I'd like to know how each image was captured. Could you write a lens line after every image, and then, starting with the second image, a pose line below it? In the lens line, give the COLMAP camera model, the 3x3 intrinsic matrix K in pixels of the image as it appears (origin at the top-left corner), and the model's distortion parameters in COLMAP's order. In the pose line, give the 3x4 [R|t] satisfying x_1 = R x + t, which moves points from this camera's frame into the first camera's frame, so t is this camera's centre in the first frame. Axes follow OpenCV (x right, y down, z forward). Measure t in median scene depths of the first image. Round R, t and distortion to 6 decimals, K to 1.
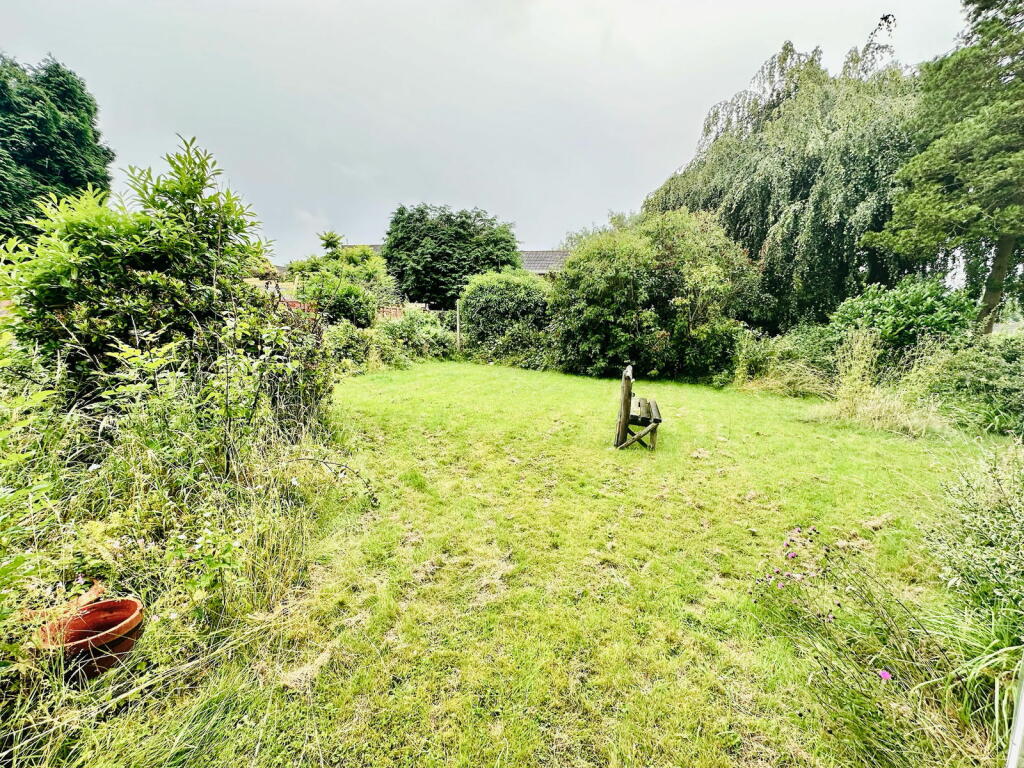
lens RADIAL K [[424.9, 0, 512.0], [0, 424.9, 384.0], [0, 0, 1]] dist [0.002140, -0.002476]
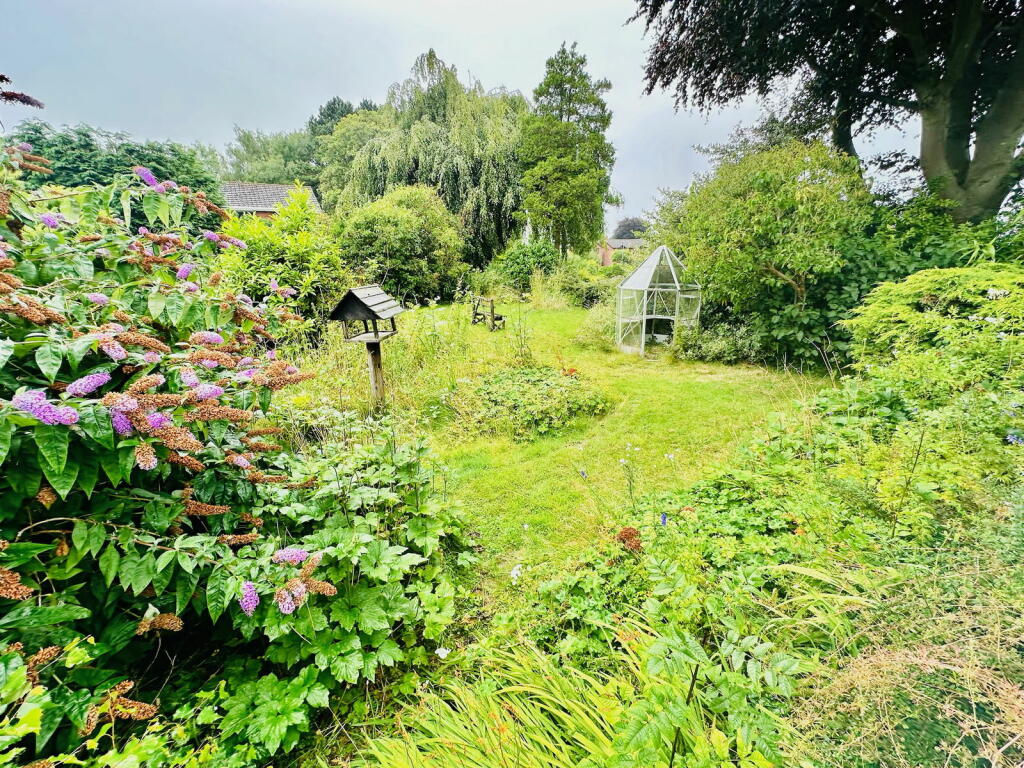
lens RADIAL K [[424.9, 0, 512.0], [0, 424.9, 384.0], [0, 0, 1]] dist [0.002140, -0.002476]
pose [[0.680764, -0.250596, 0.688304, -0.610218], [0.135511, 0.966526, 0.217864, -0.029339], [-0.719859, -0.055041, 0.691934, -0.313535]]
